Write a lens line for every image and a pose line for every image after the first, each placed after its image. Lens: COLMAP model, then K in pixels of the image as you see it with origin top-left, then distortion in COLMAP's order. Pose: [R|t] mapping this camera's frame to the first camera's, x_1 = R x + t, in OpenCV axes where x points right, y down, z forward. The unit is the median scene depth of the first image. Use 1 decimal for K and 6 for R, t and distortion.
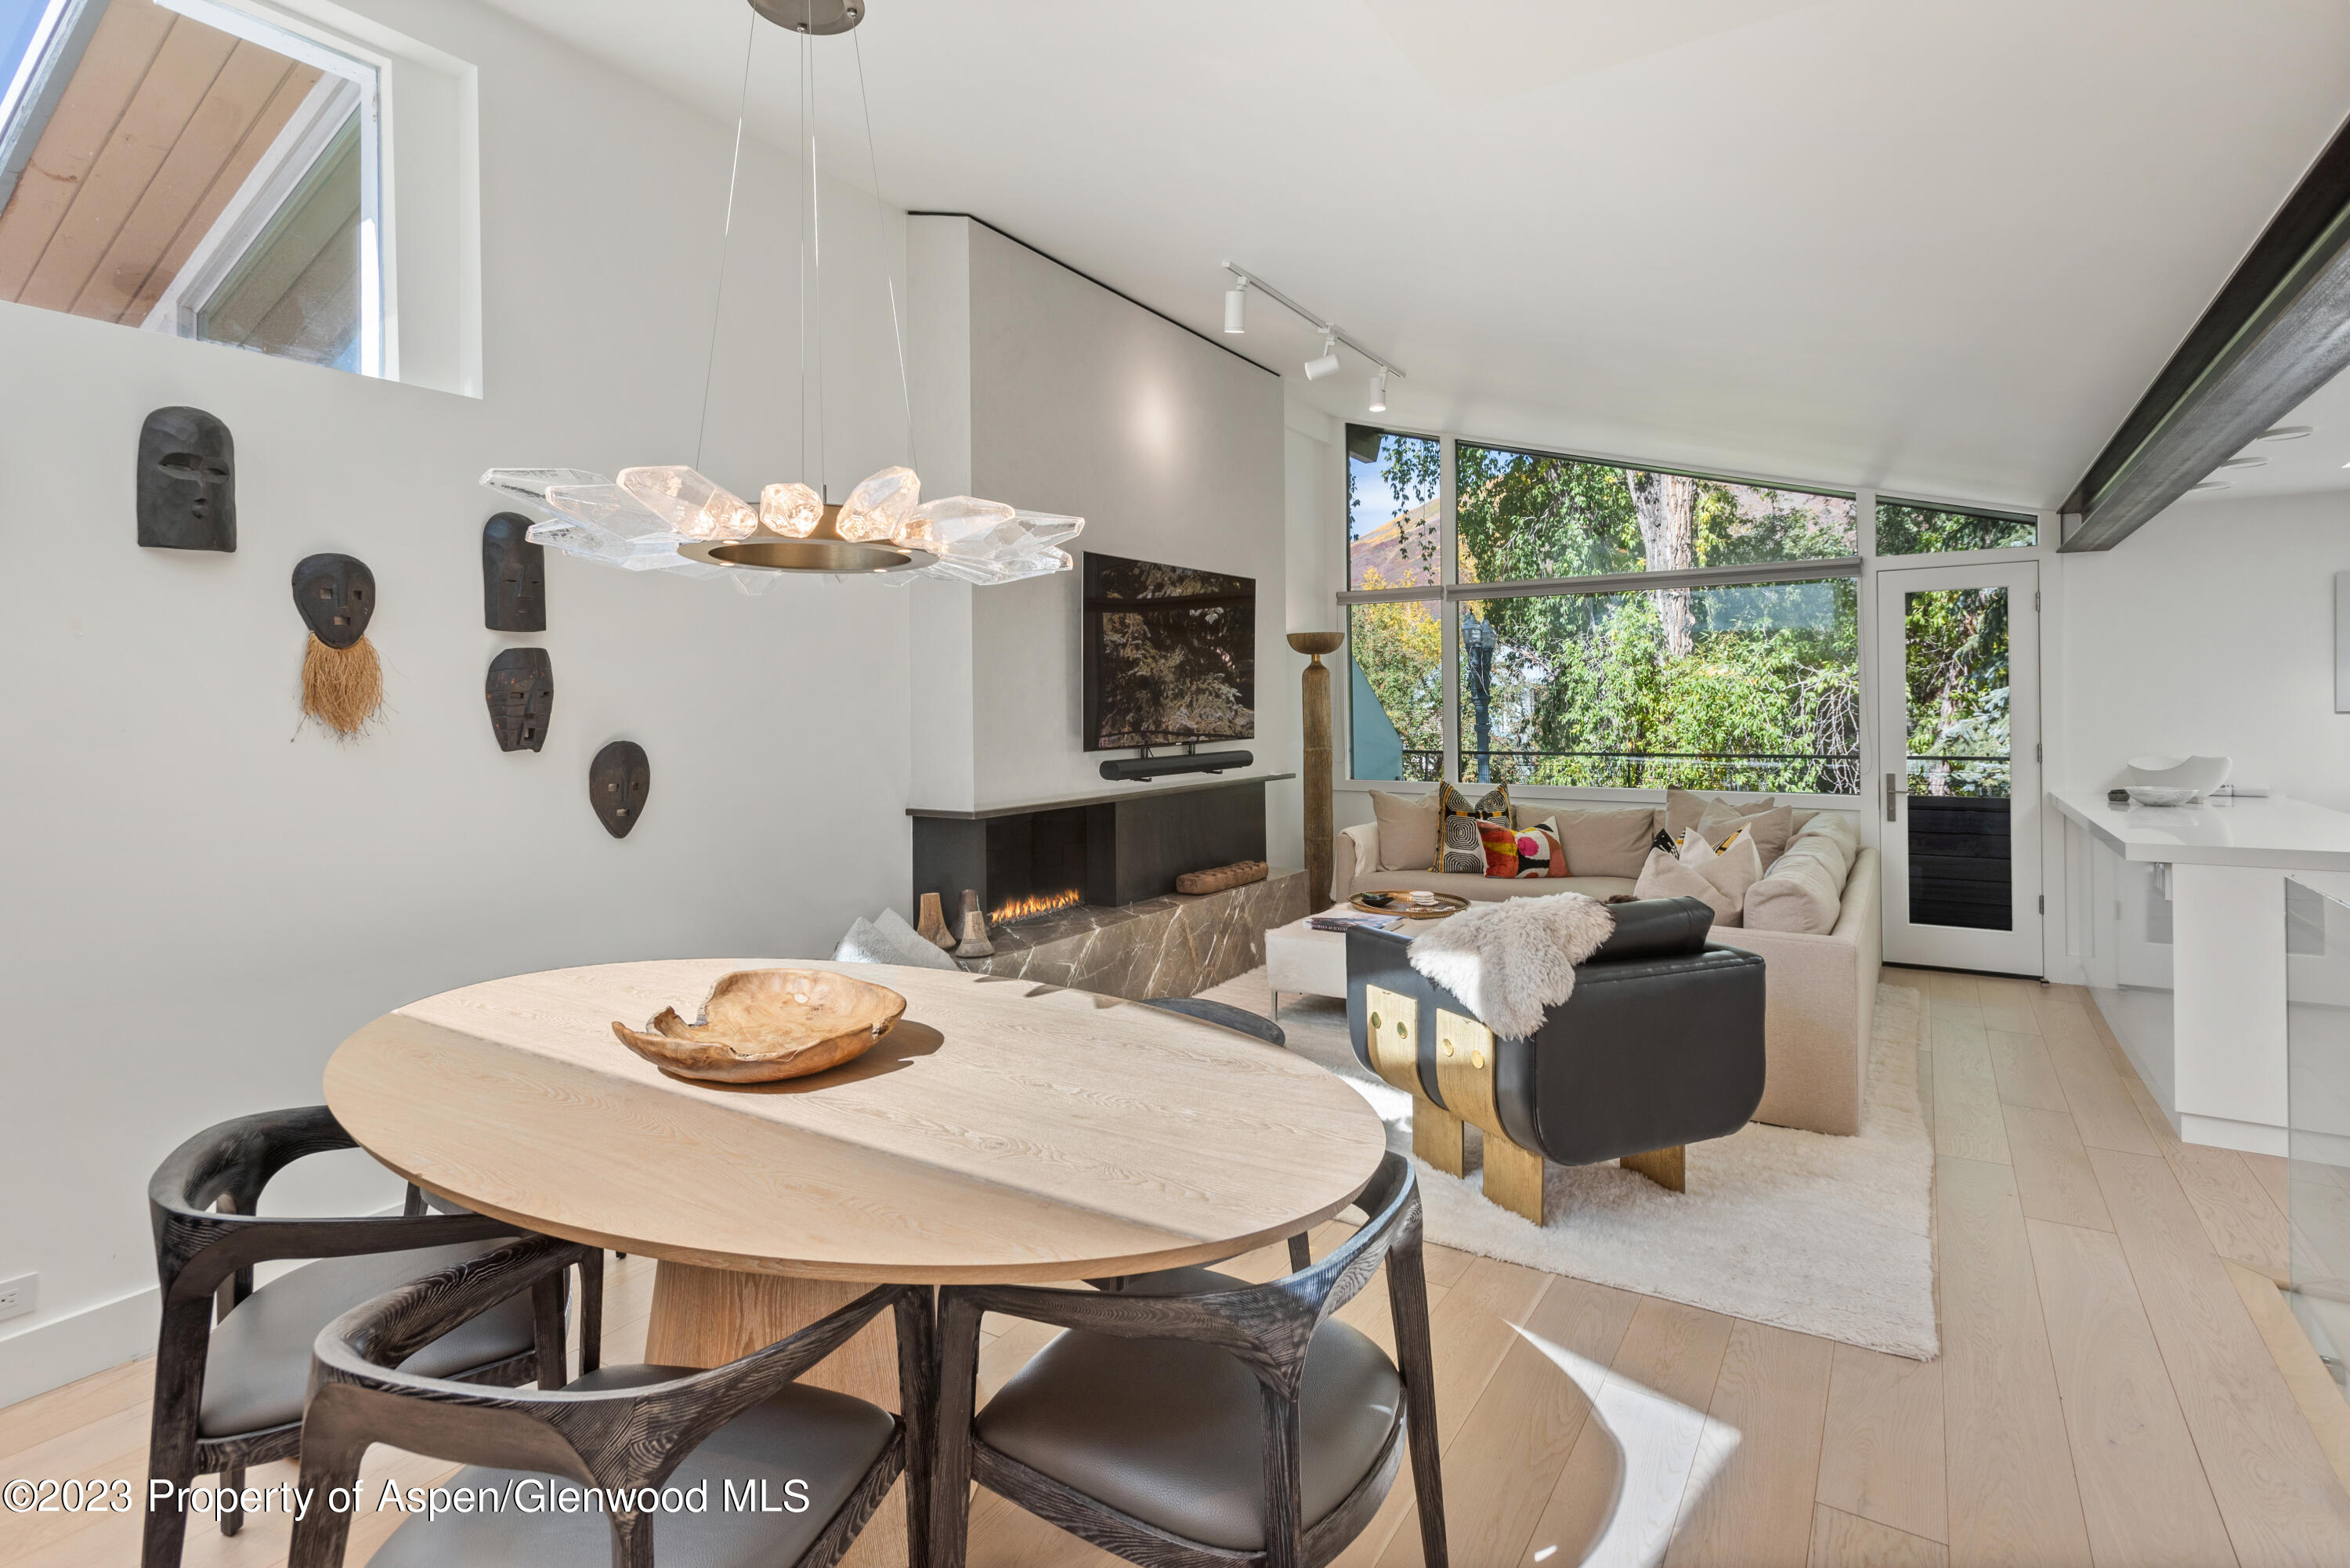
lens RADIAL K [[1137.4, 0, 1176.2], [0, 1137.4, 706.4], [0, 0, 1]] dist [0.016170, -0.000740]
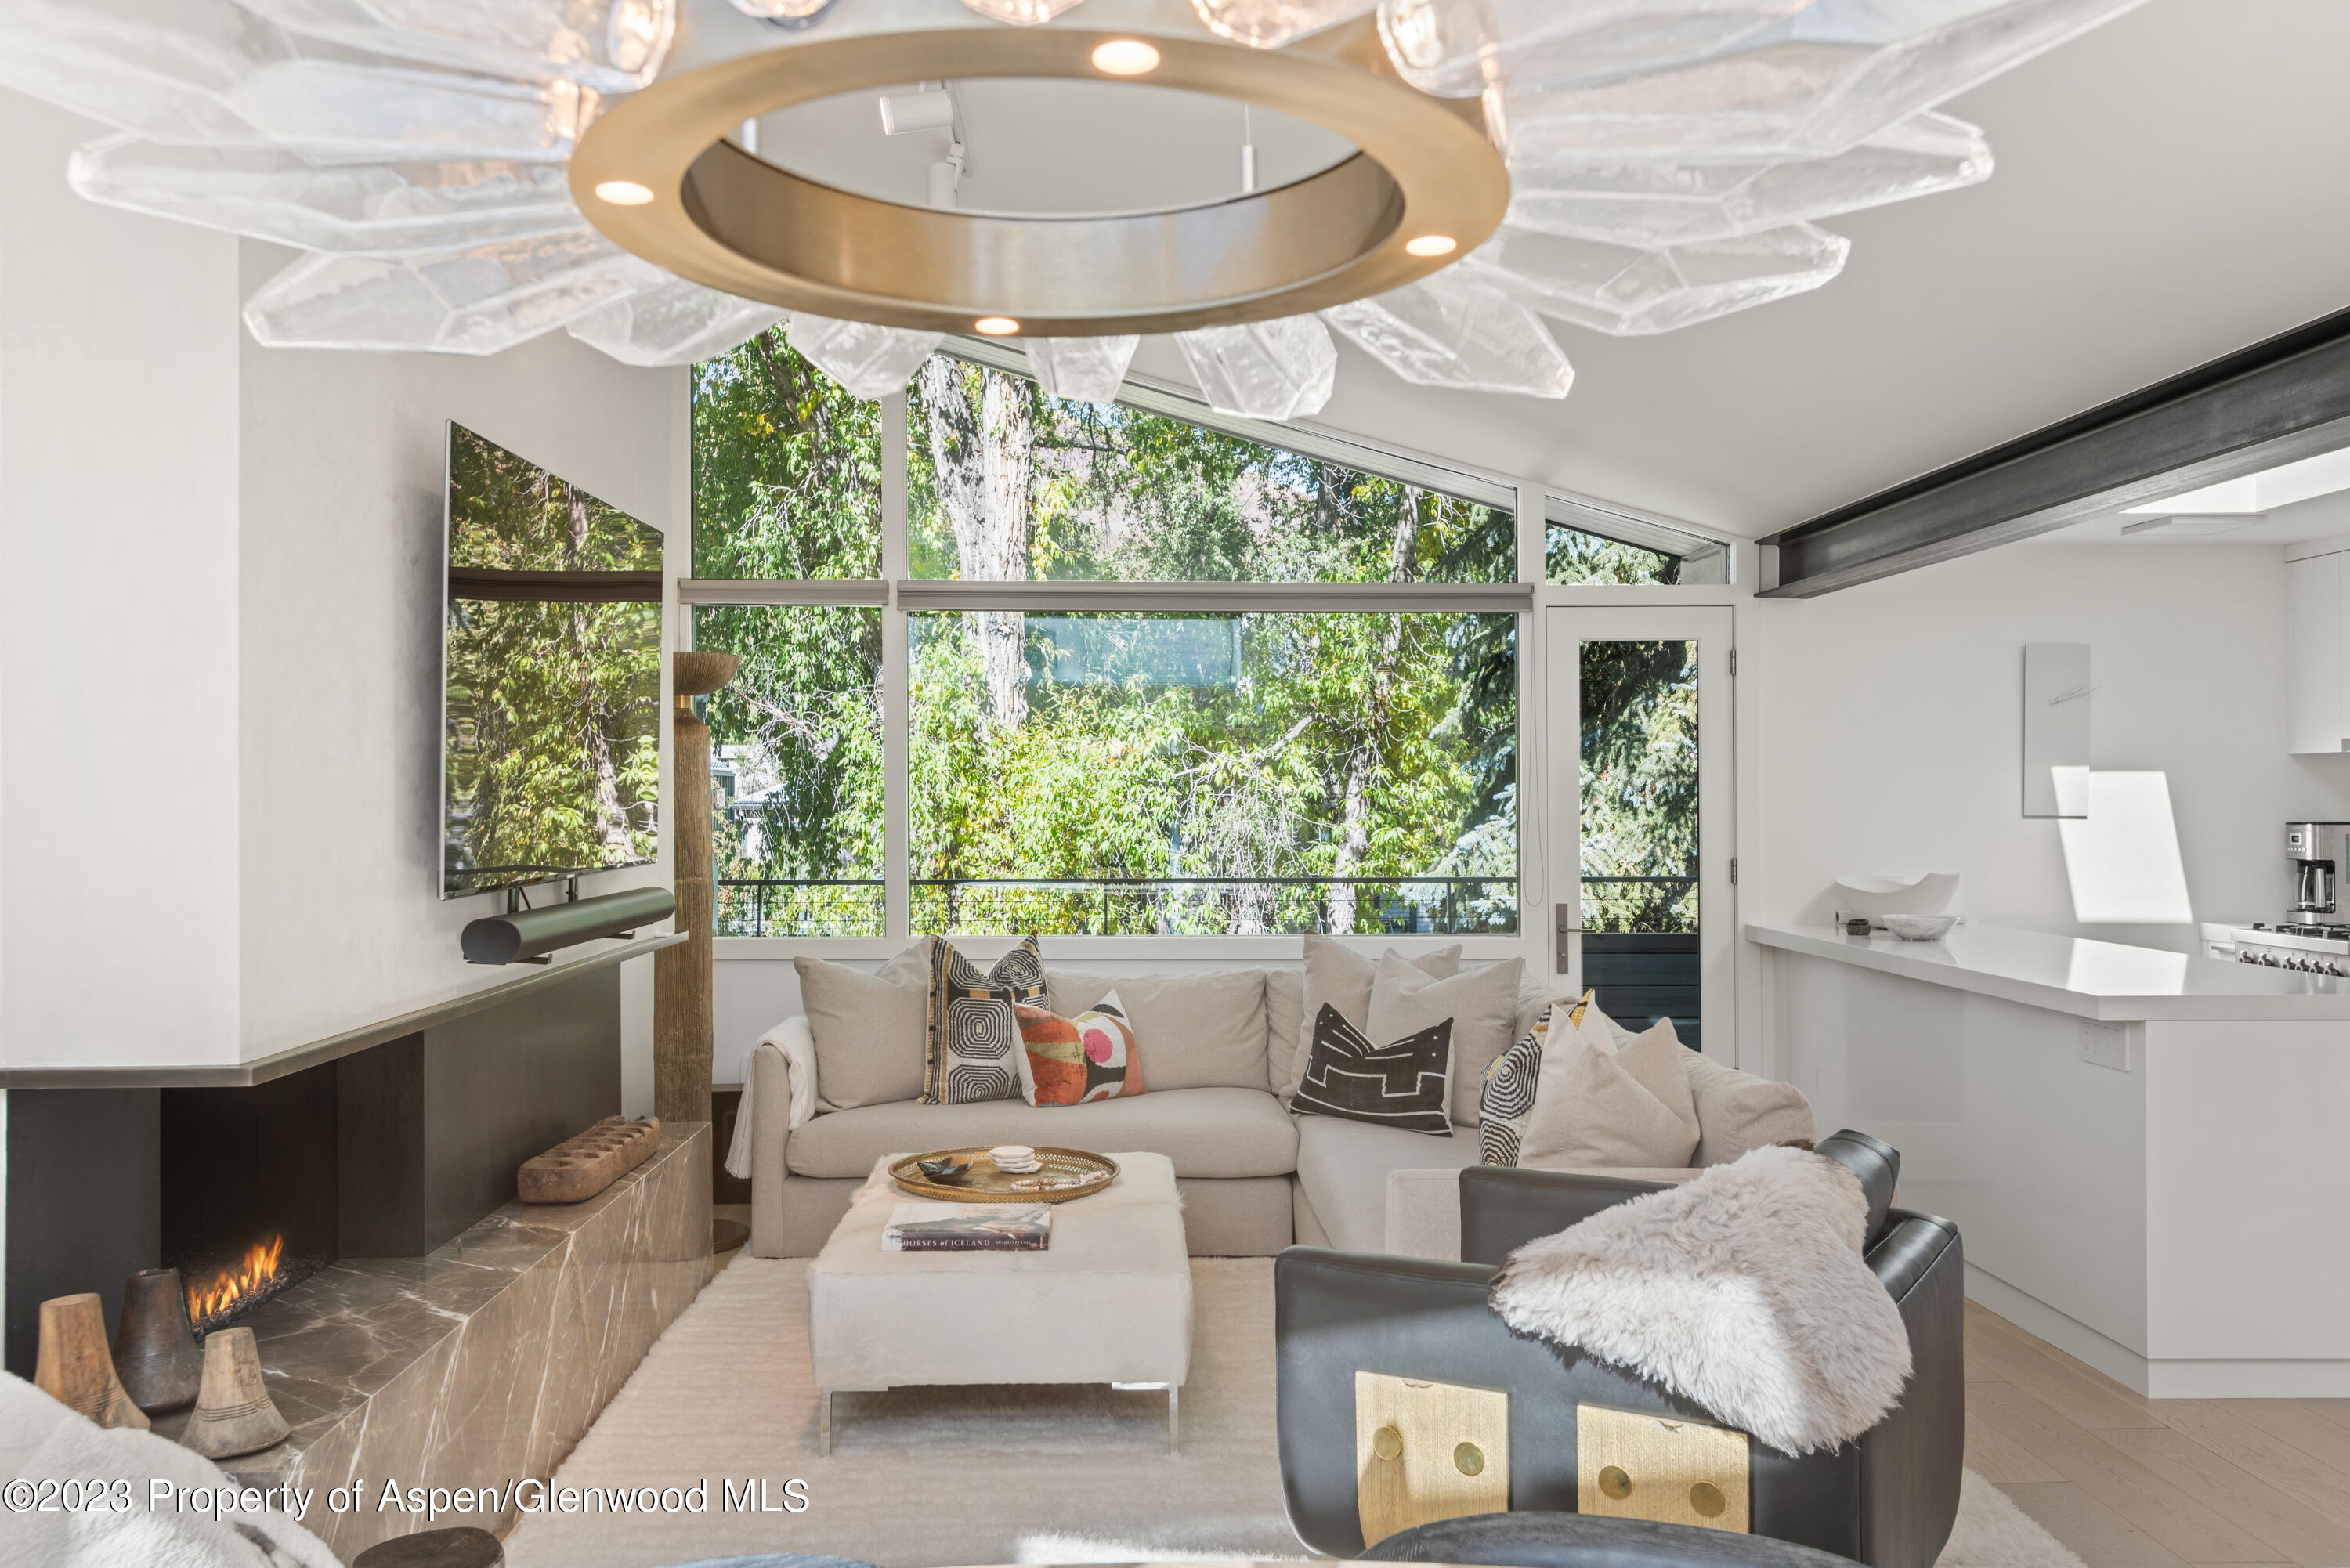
lens RADIAL K [[1845.4, 0, 1175.0], [0, 1845.4, 784.0], [0, 0, 1]] dist [0.066203, -0.079870]
pose [[0.821889, 0.013911, 0.569478, -0.195443], [-0.007974, 0.999885, -0.012916, 0.003427], [-0.569592, 0.006075, 0.821905, 0.222731]]
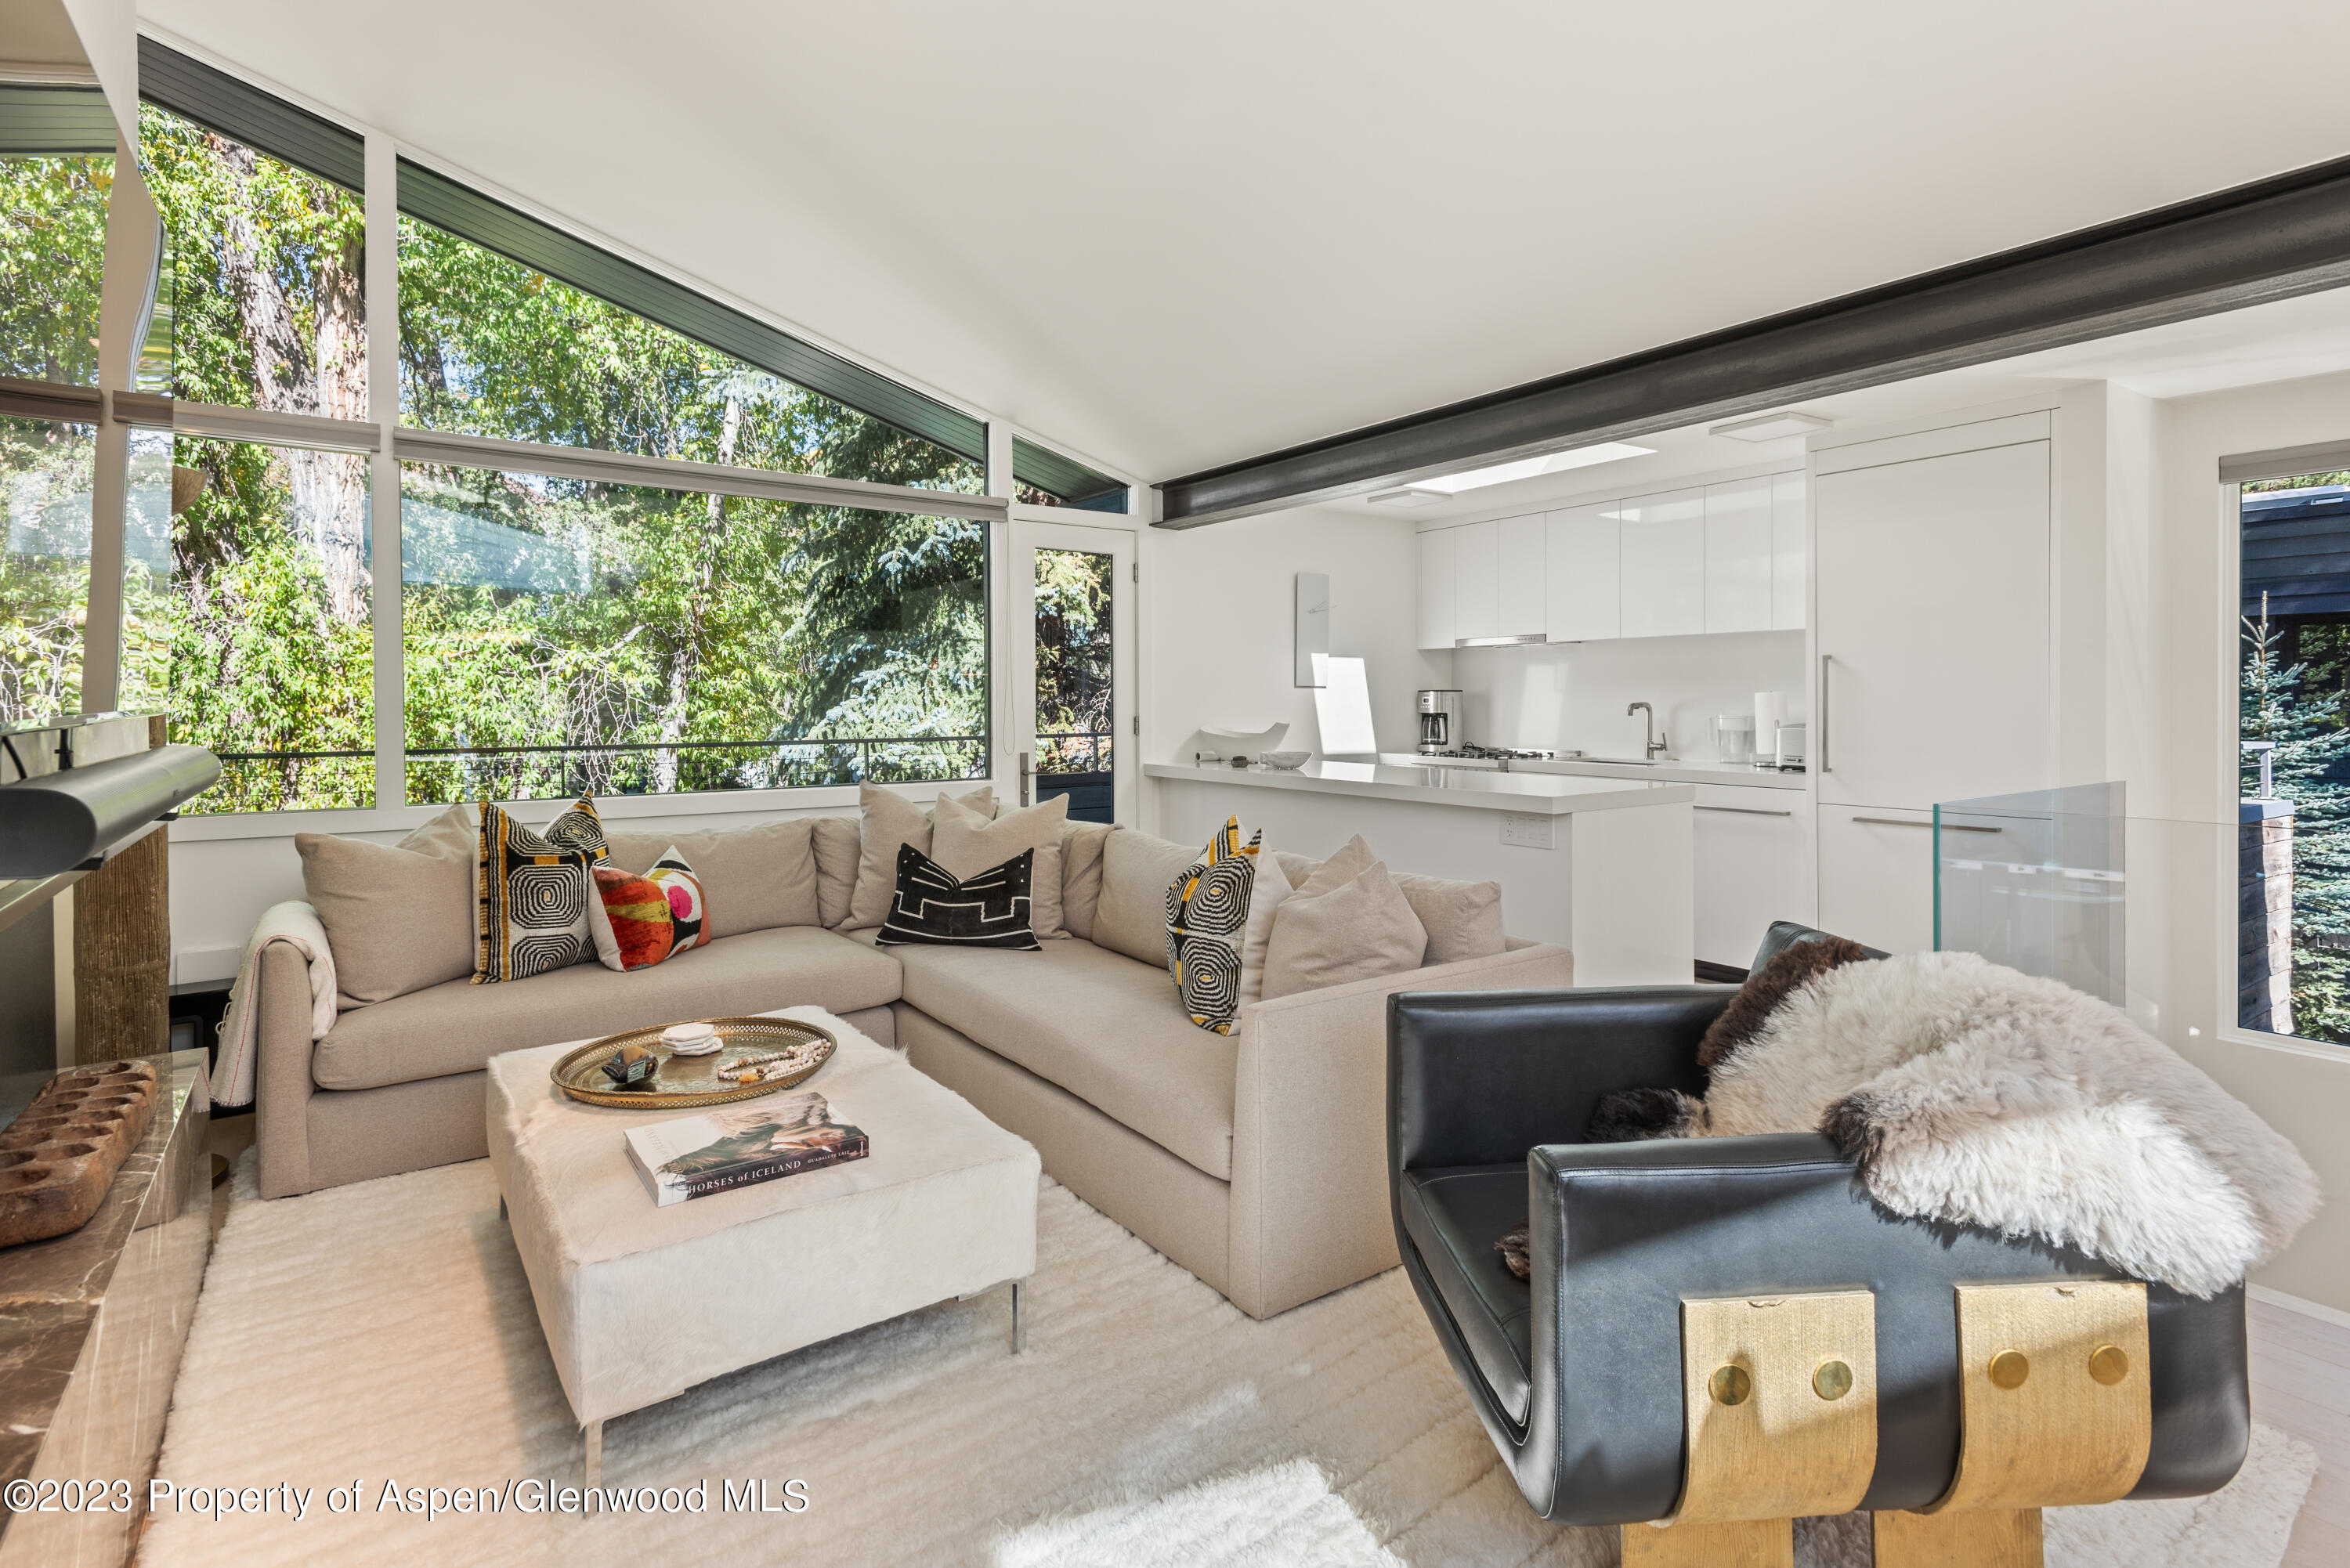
lens RADIAL K [[1137.4, 0, 1176.2], [0, 1137.4, 706.4], [0, 0, 1]] dist [0.016170, -0.000740]
pose [[0.366432, 0.003964, 0.930436, -0.142761], [-0.002339, 0.999992, -0.003339, 0.026001], [-0.930442, -0.000953, 0.366438, 0.572309]]
